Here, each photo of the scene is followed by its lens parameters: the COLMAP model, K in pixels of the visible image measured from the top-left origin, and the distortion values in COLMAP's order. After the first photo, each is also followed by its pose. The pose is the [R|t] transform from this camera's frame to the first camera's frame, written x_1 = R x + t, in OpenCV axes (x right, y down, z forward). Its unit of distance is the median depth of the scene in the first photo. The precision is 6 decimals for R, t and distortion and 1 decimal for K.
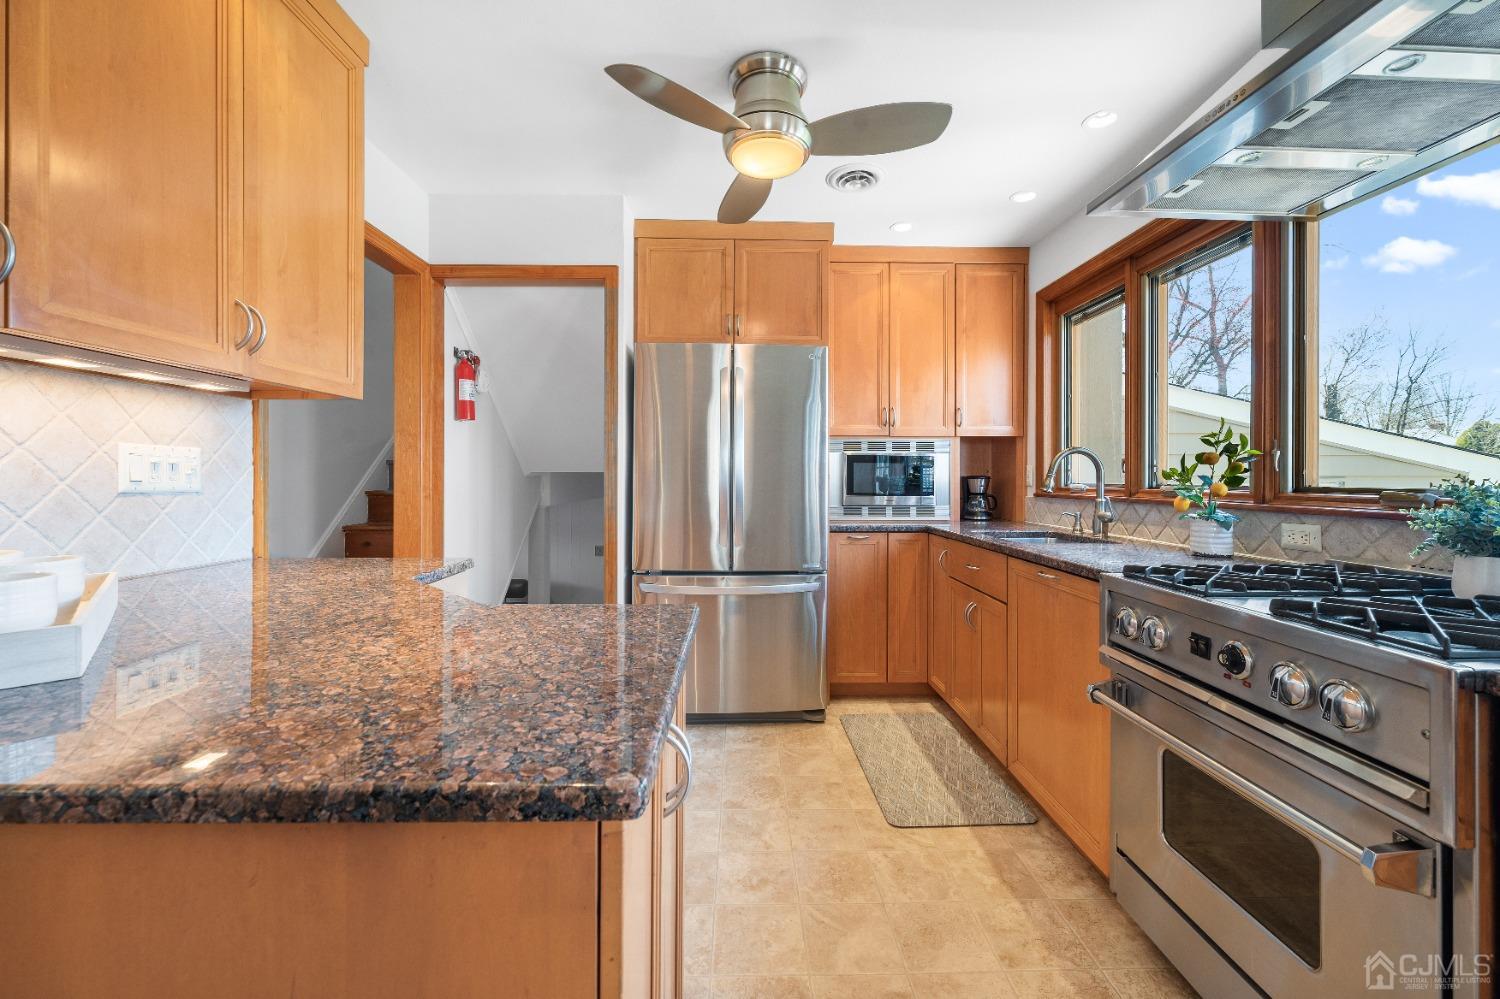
lens RADIAL K [[593.2, 0, 752.8], [0, 593.2, 480.8], [0, 0, 1]] dist [0.006872, -0.001187]
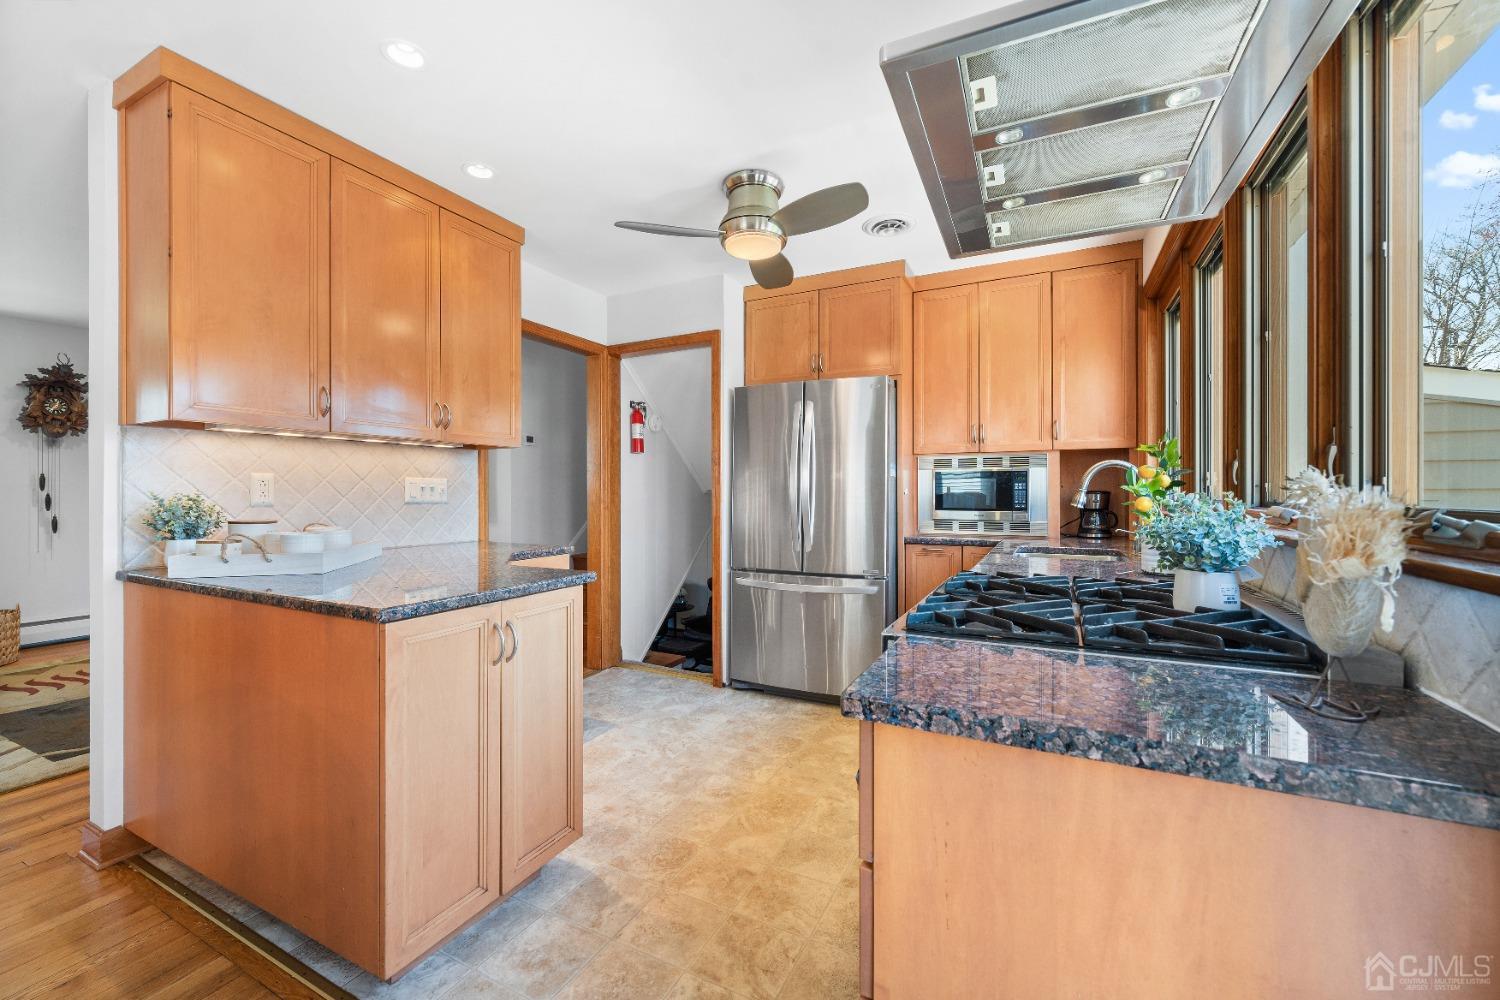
lens RADIAL K [[593.2, 0, 758.1], [0, 593.2, 493.7], [0, 0, 1]] dist [0.006872, -0.001187]
pose [[0.886266, -0.004549, -0.463154, 0.425825], [0.001475, 0.999974, -0.007000, 0.002834], [0.463174, 0.005521, 0.886250, -0.096388]]
